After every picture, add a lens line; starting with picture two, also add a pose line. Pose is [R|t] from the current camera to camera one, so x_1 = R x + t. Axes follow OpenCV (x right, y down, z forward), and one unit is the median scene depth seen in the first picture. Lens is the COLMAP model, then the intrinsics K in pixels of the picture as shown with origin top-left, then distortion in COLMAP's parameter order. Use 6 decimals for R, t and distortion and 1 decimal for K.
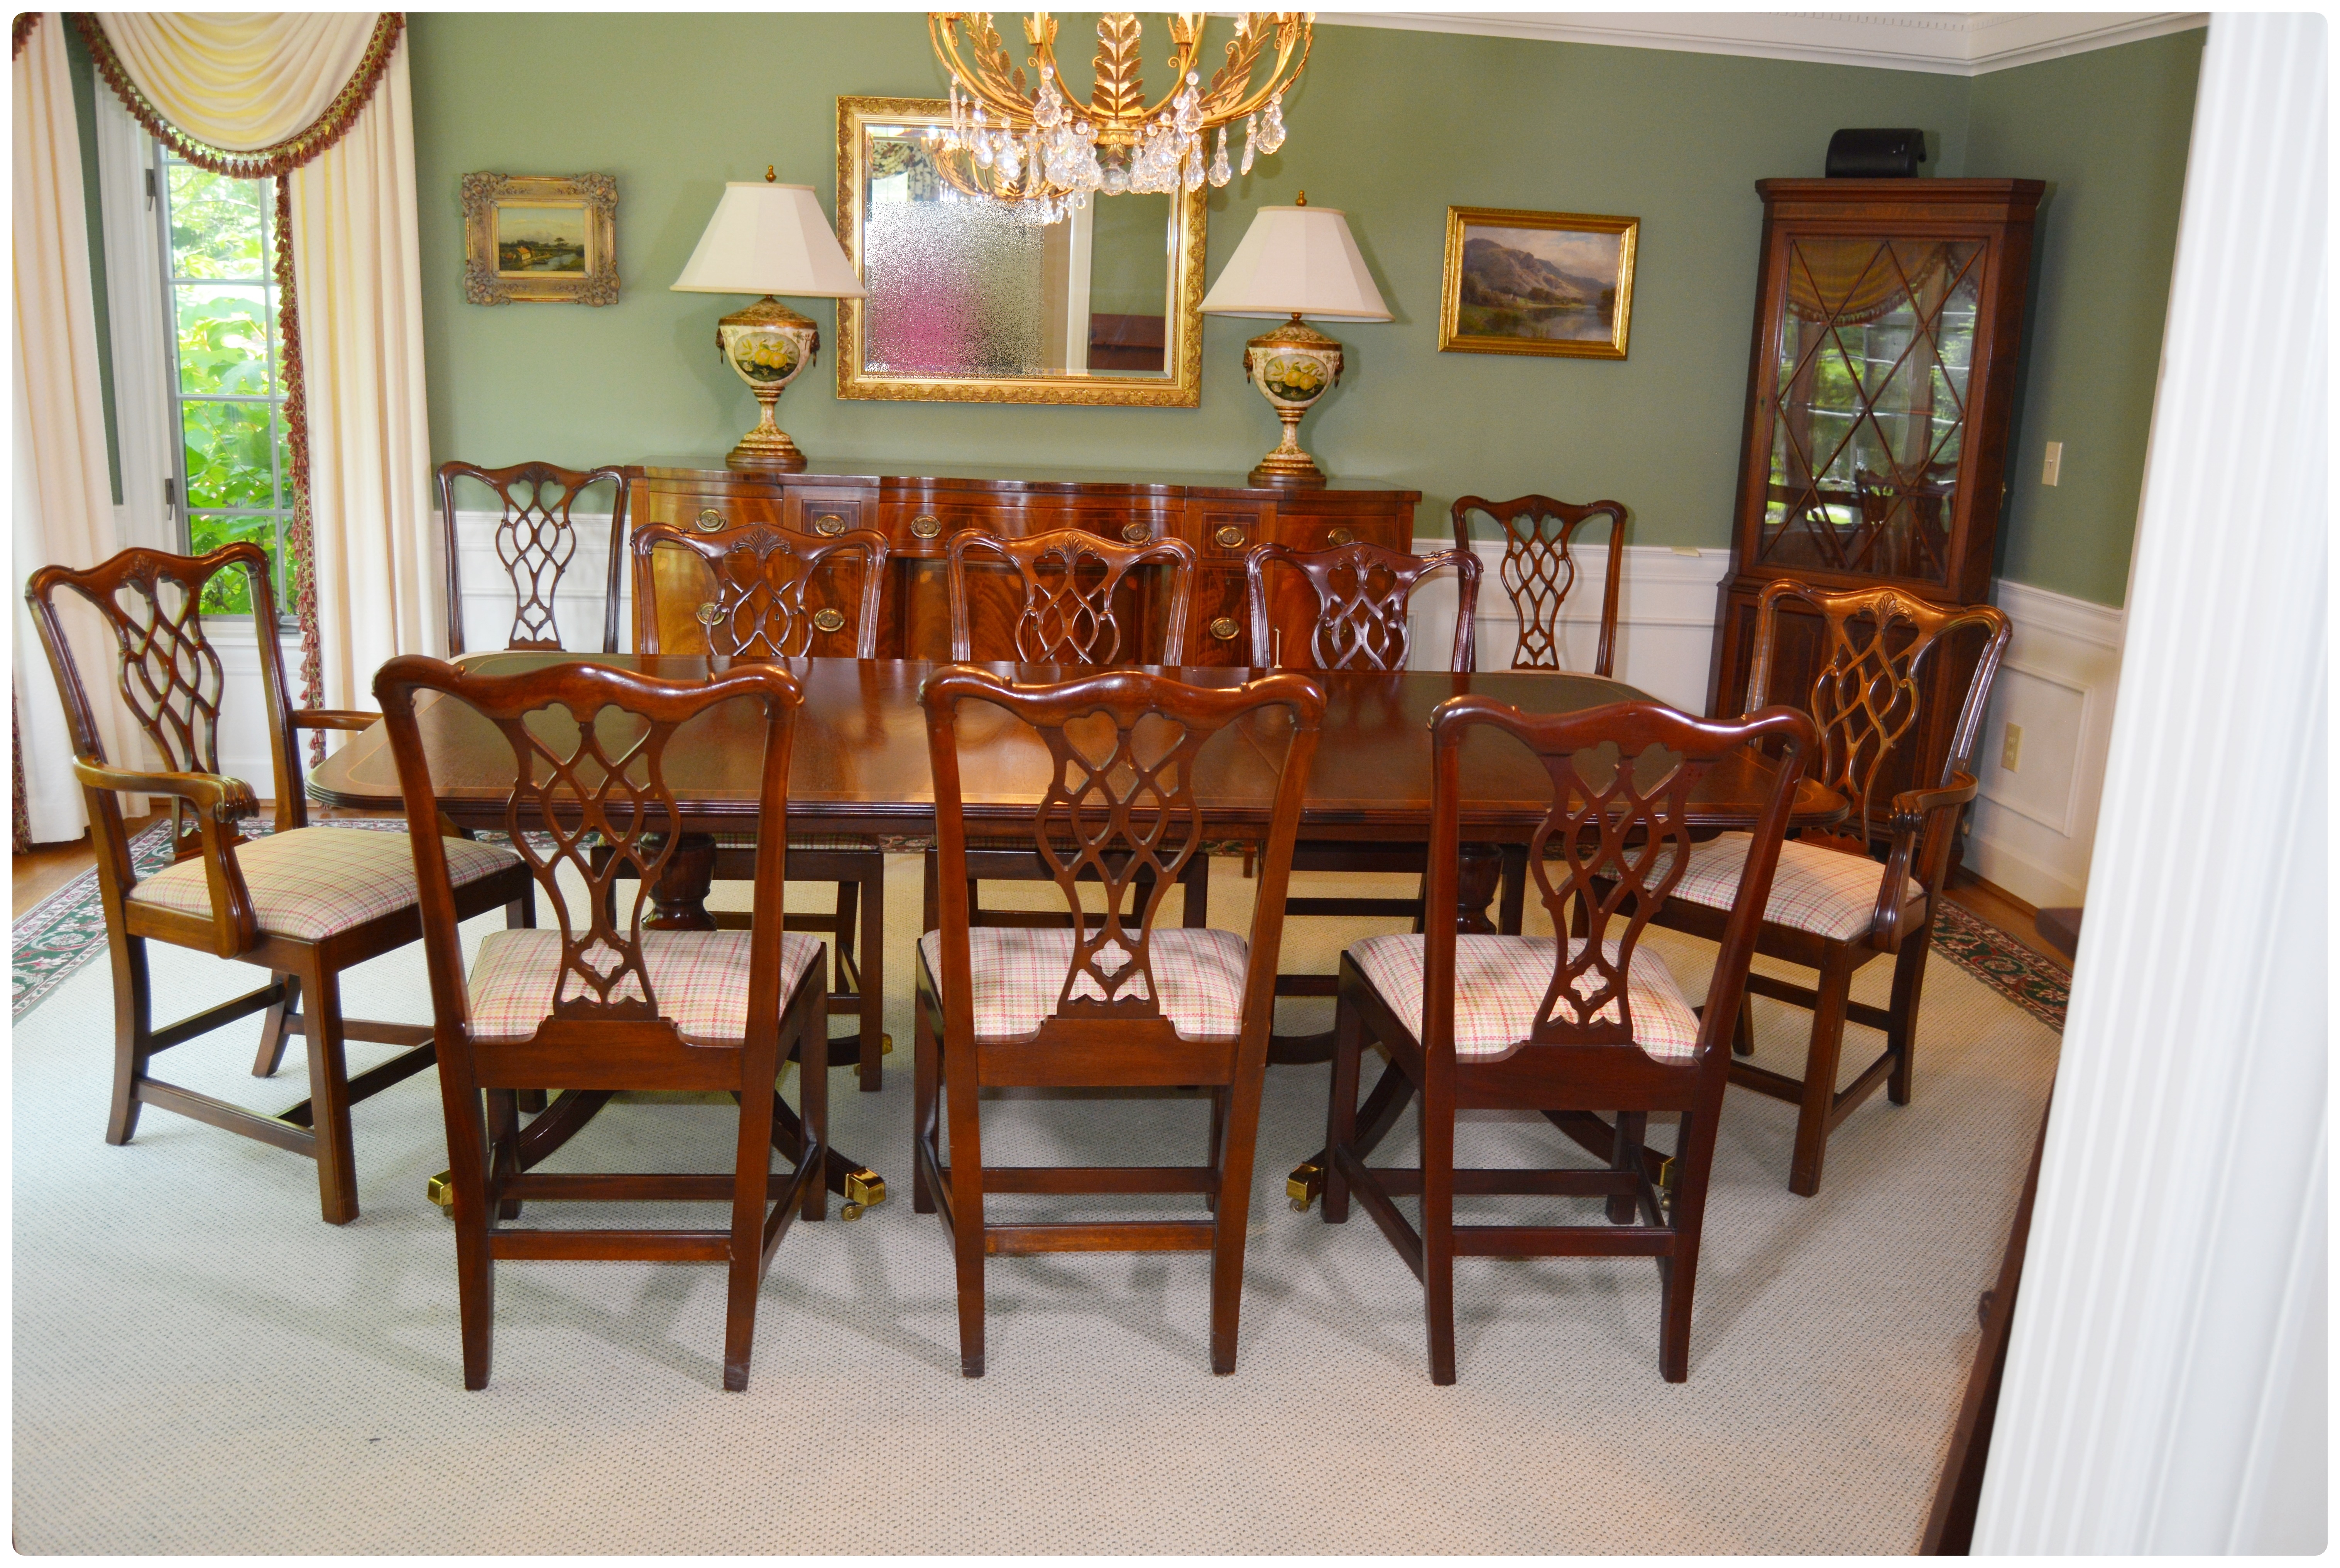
lens RADIAL K [[1916.9, 0, 1155.5], [0, 1916.9, 789.9], [0, 0, 1]] dist [-0.086348, 0.024736]
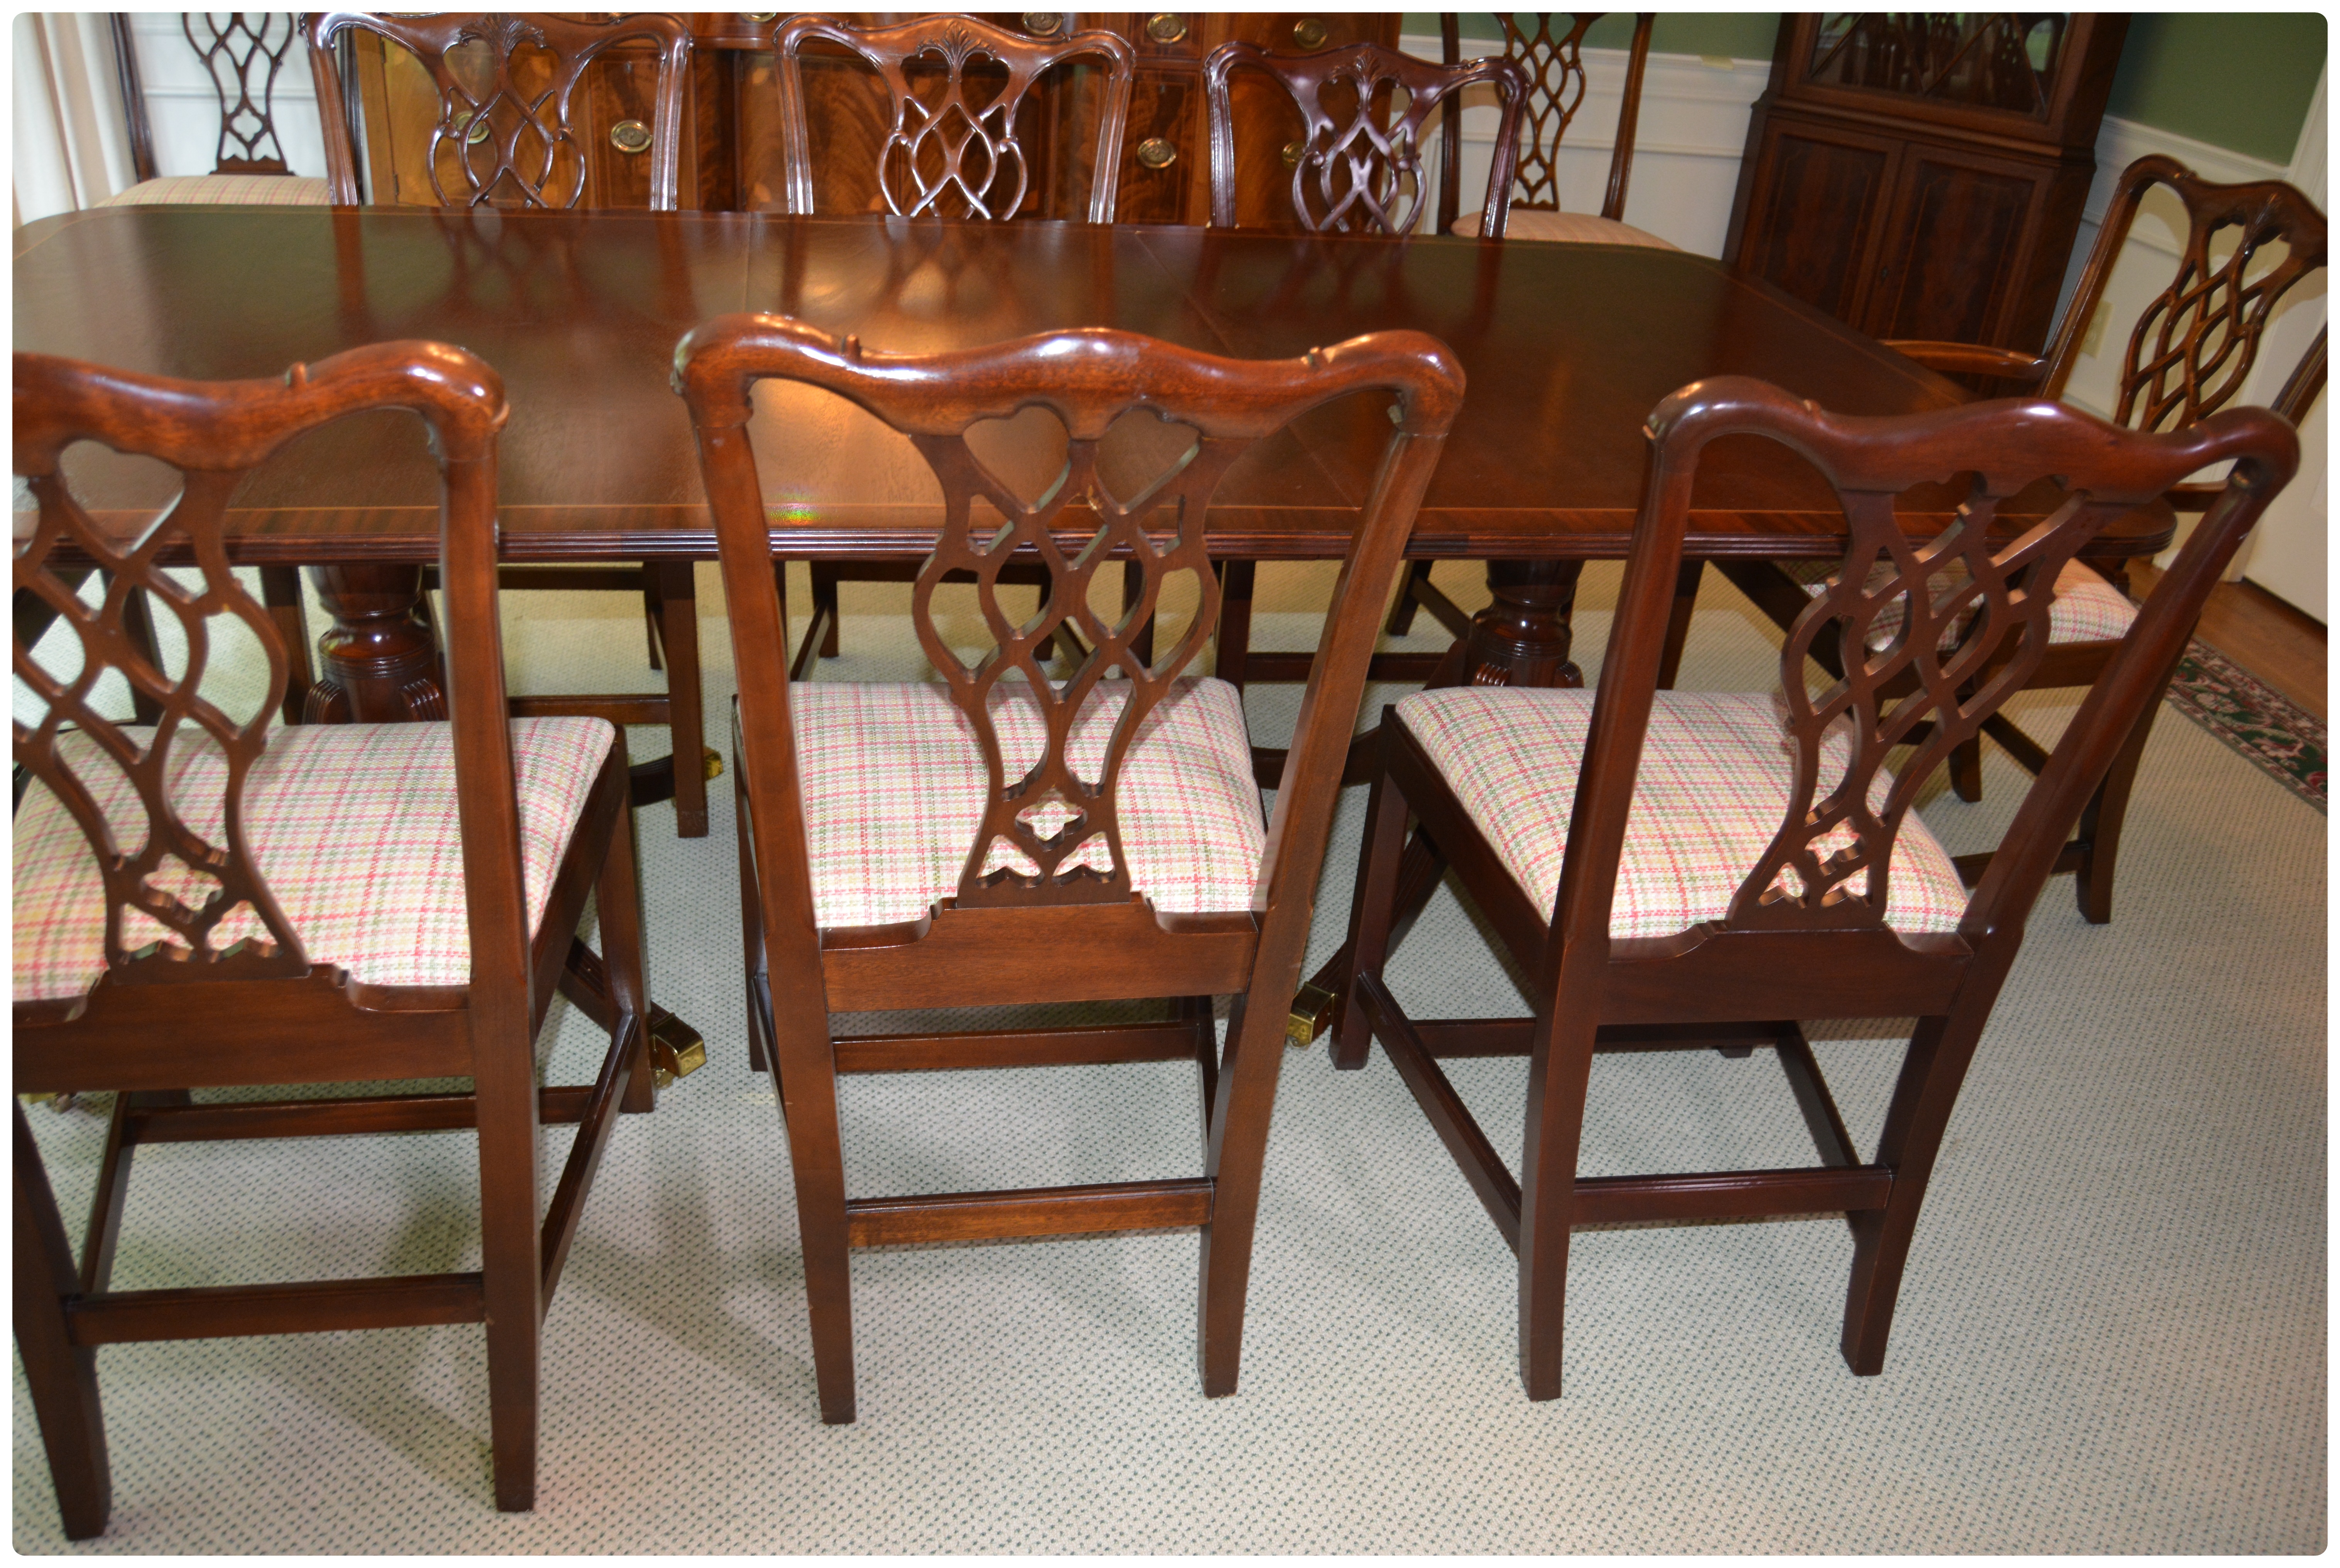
lens RADIAL K [[1817.5, 0, 1167.0], [0, 1817.5, 797.6], [0, 0, 1]] dist [-0.092882, 0.032959]
pose [[0.997256, -0.006120, 0.073780, -0.014341], [-0.014530, 0.961015, 0.276114, -0.034676], [-0.072594, -0.276428, 0.958289, 0.237911]]
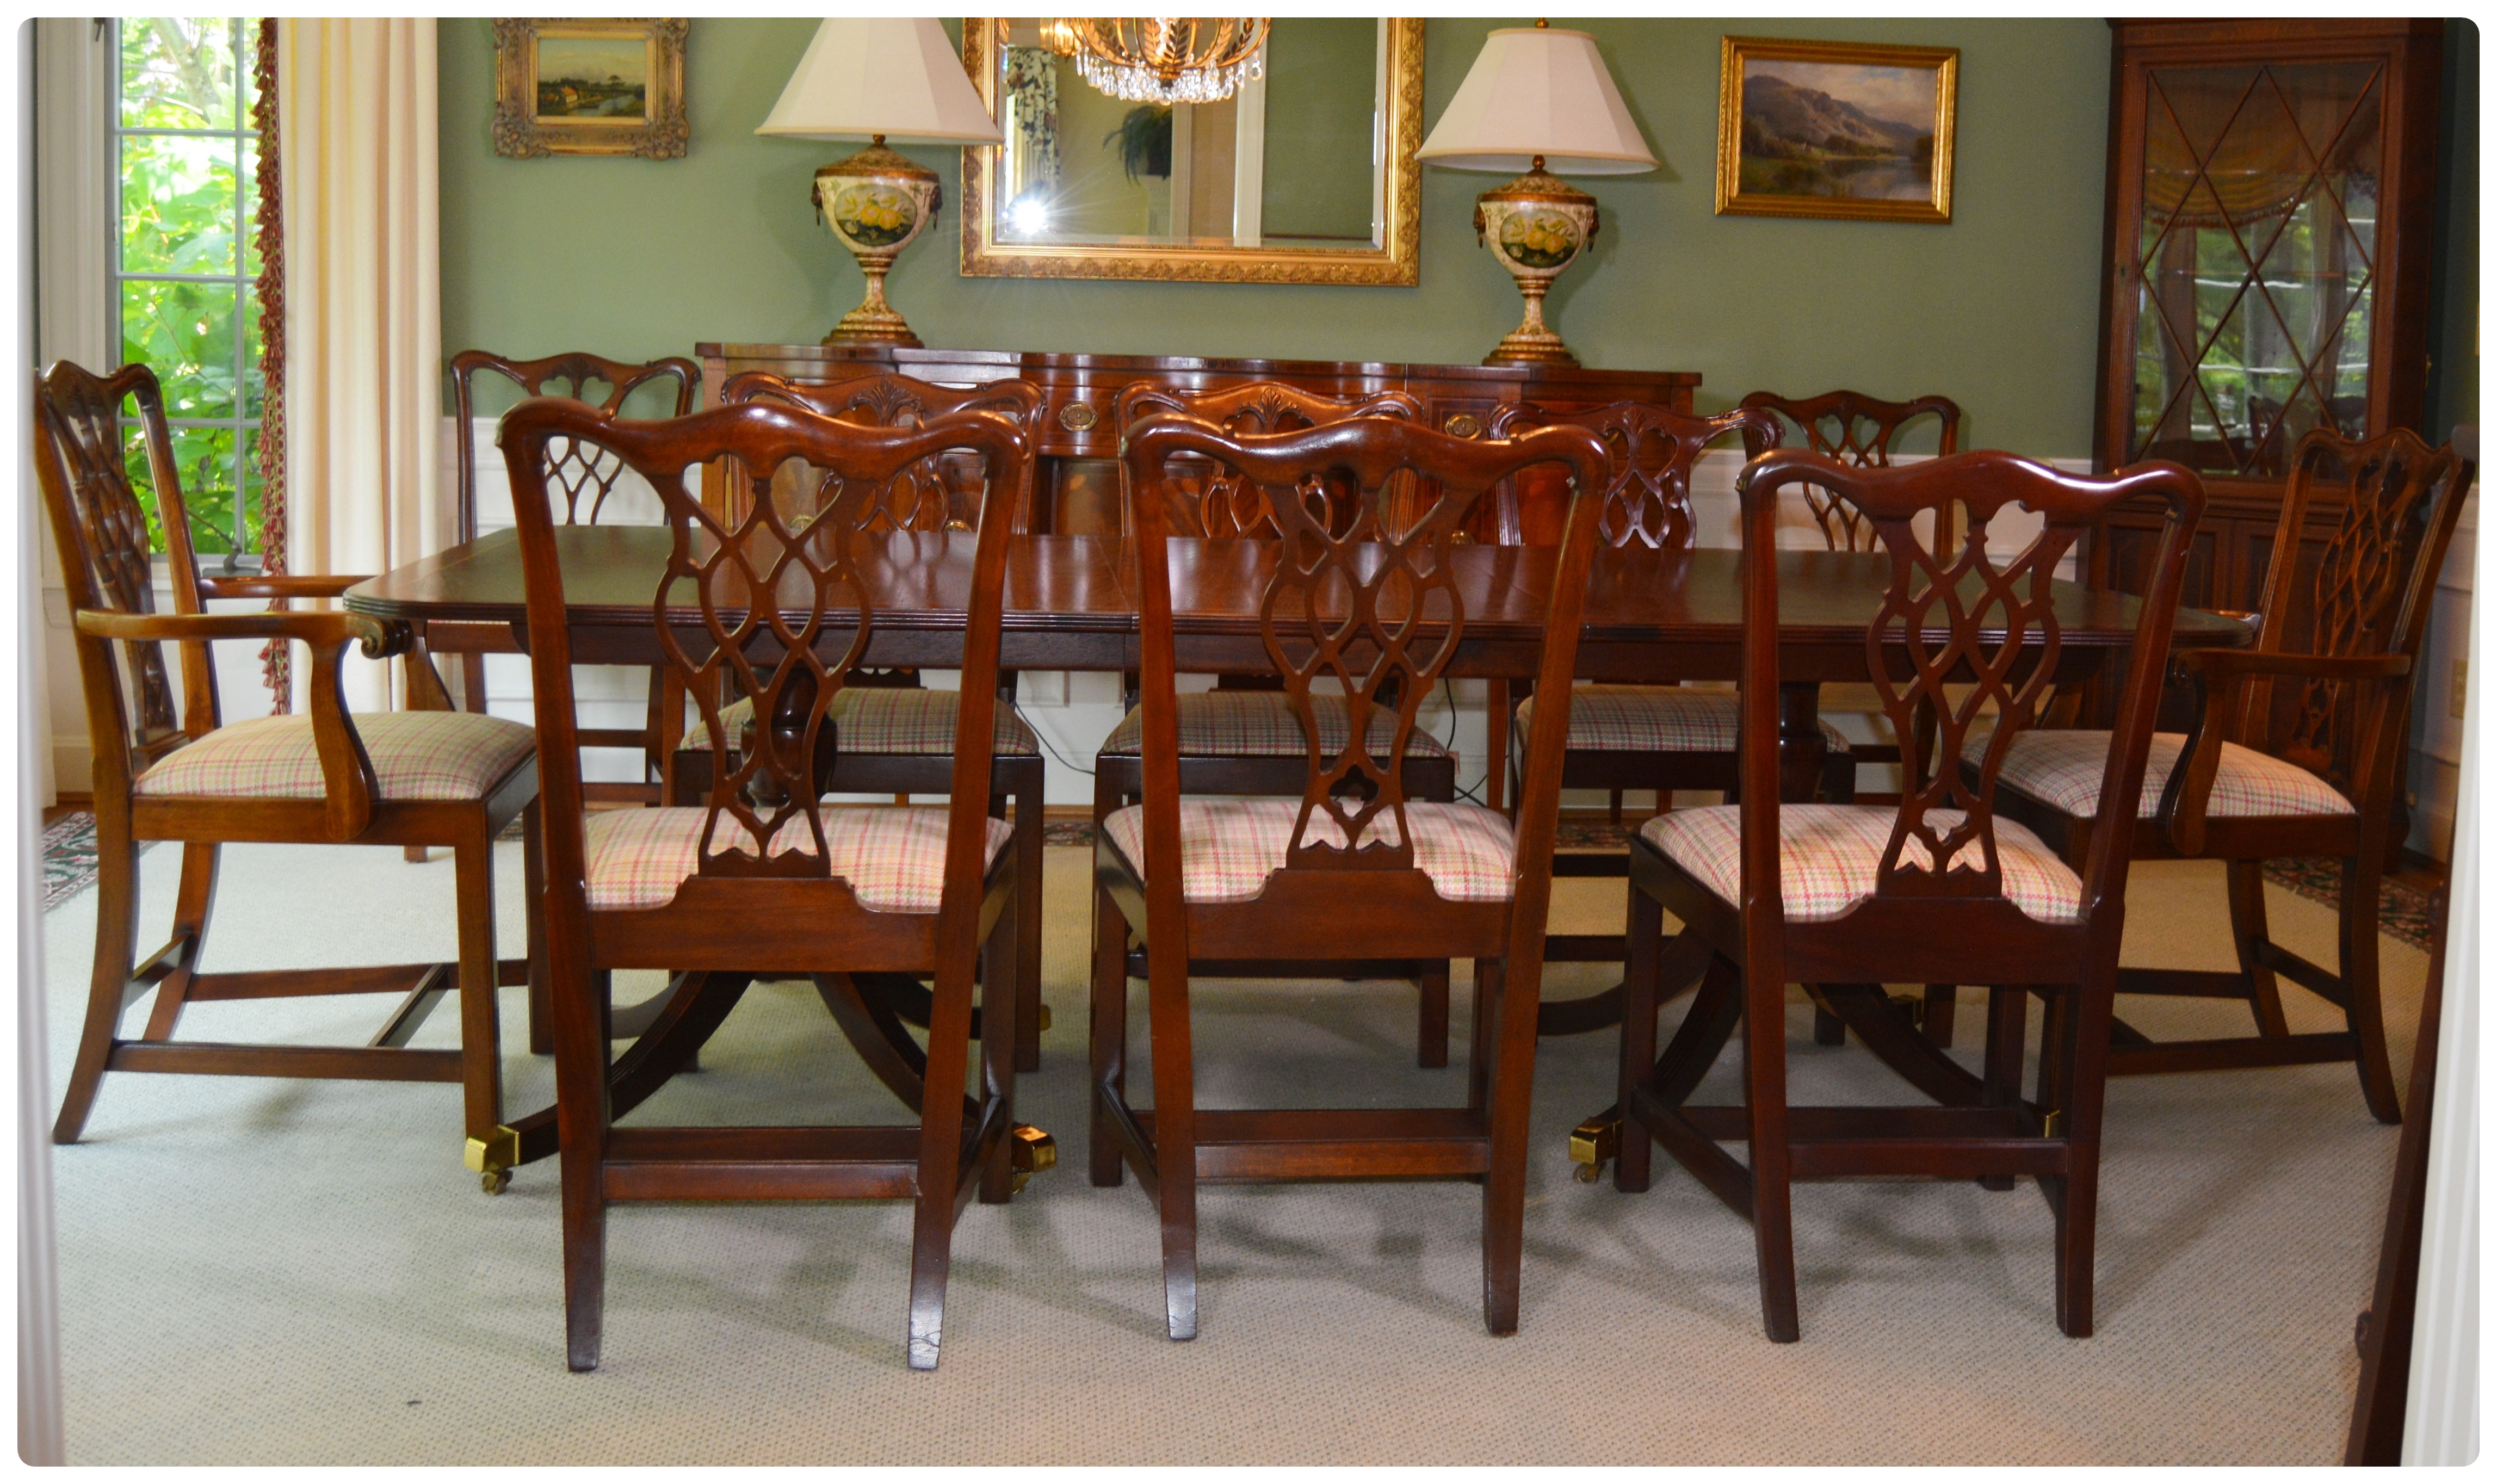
lens RADIAL K [[2567.7, 0, 1401.3], [0, 2567.7, 558.5], [0, 0, 1]] dist [-0.084284, 0.020691]
pose [[0.999556, -0.012442, 0.027091, -0.015666], [0.016282, 0.989076, -0.146507, 0.075209], [-0.024972, 0.146883, 0.988839, -0.041188]]
